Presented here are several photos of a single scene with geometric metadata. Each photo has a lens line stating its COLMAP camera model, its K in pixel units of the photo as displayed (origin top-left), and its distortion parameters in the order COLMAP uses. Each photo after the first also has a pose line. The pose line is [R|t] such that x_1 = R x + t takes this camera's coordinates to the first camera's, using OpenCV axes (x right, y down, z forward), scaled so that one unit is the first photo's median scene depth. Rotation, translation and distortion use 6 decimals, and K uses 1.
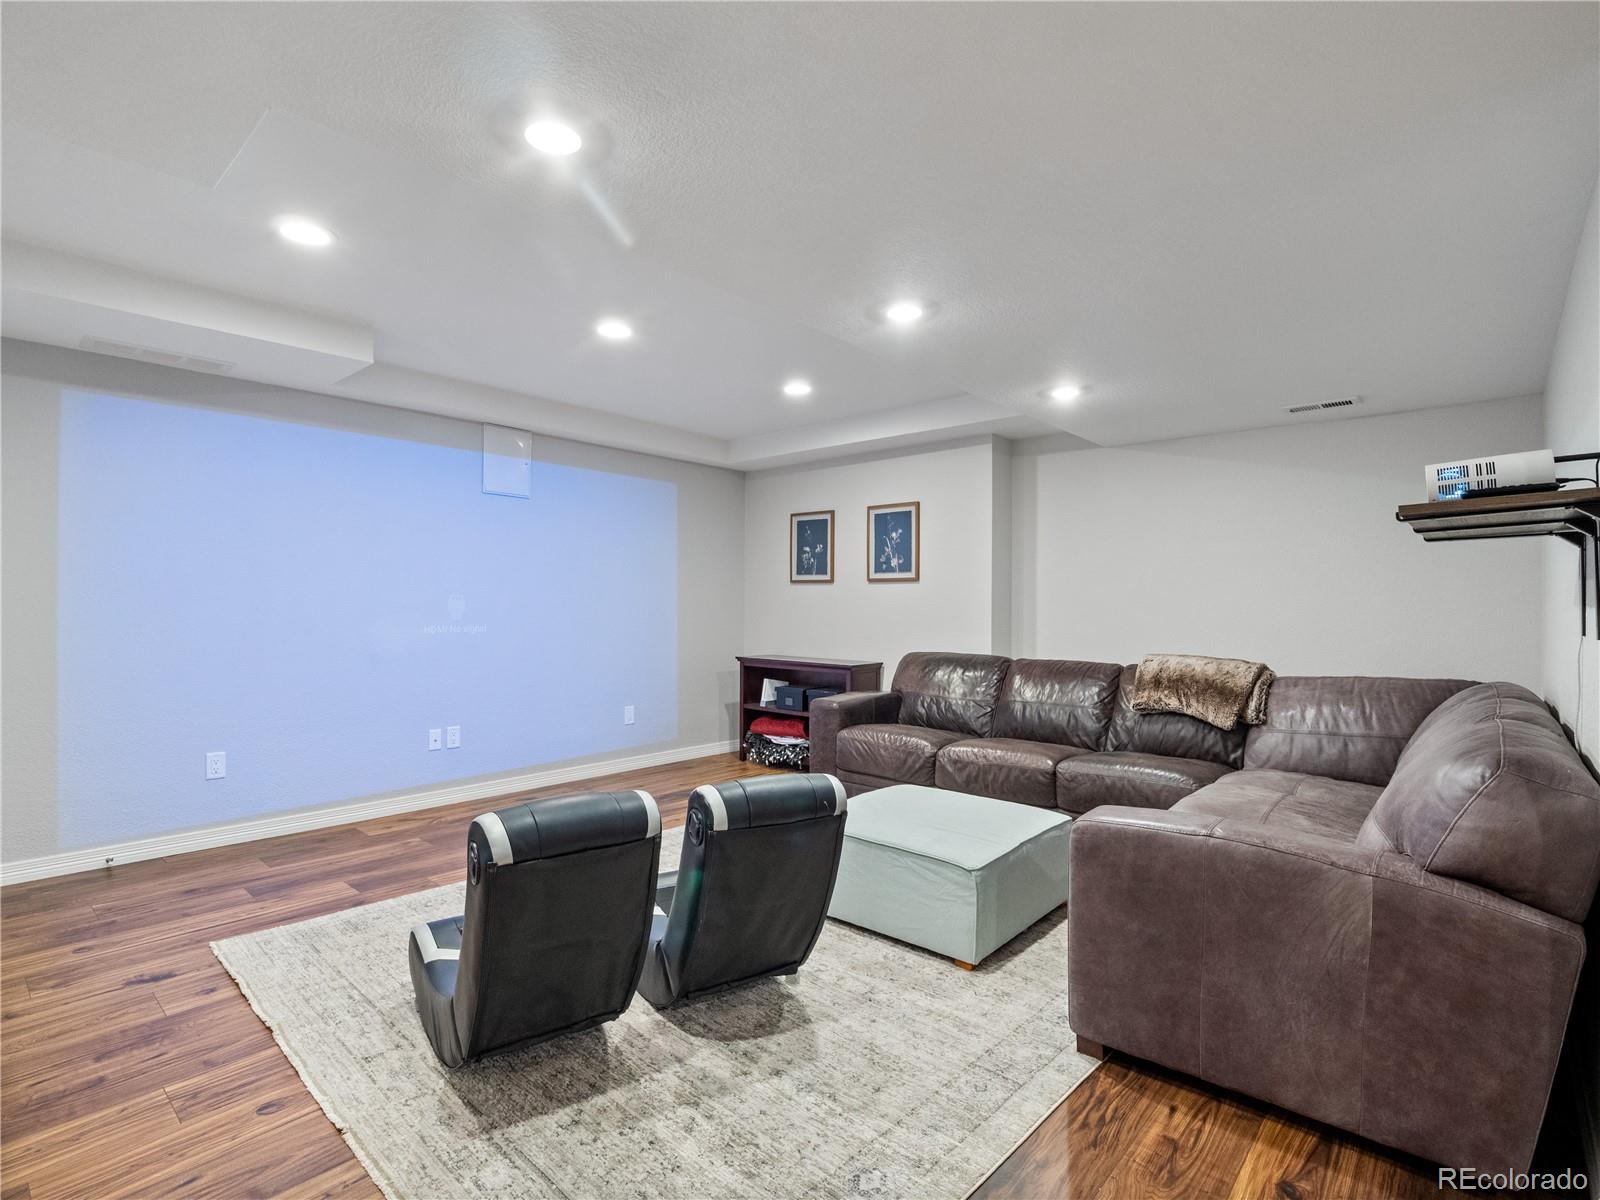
lens RADIAL K [[785.8, 0, 802.7], [0, 785.8, 605.6], [0, 0, 1]] dist [-0.003668, -0.000682]
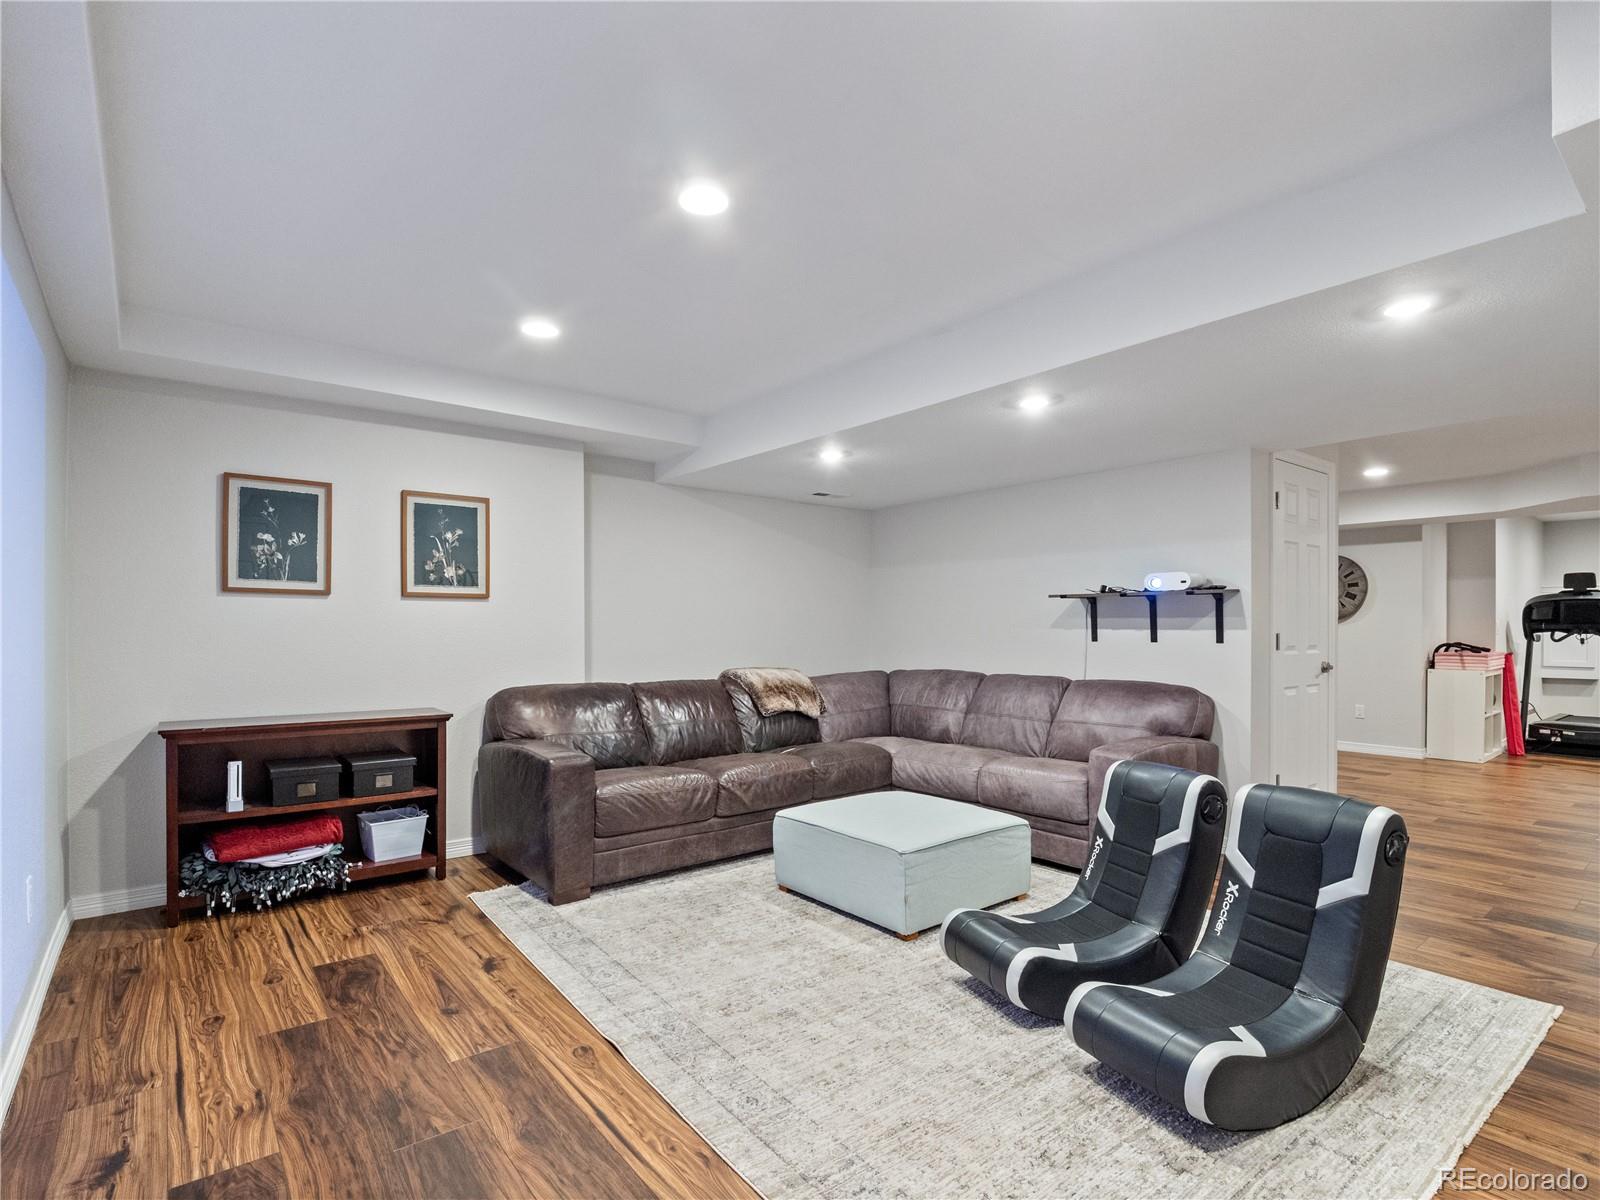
lens RADIAL K [[785.8, 0, 795.9], [0, 785.8, 626.1], [0, 0, 1]] dist [-0.003668, -0.000682]
pose [[0.180579, -0.002129, 0.983558, -0.556979], [0.001021, 0.999998, 0.001977, -0.004771], [-0.983560, 0.000647, 0.180581, 0.532304]]
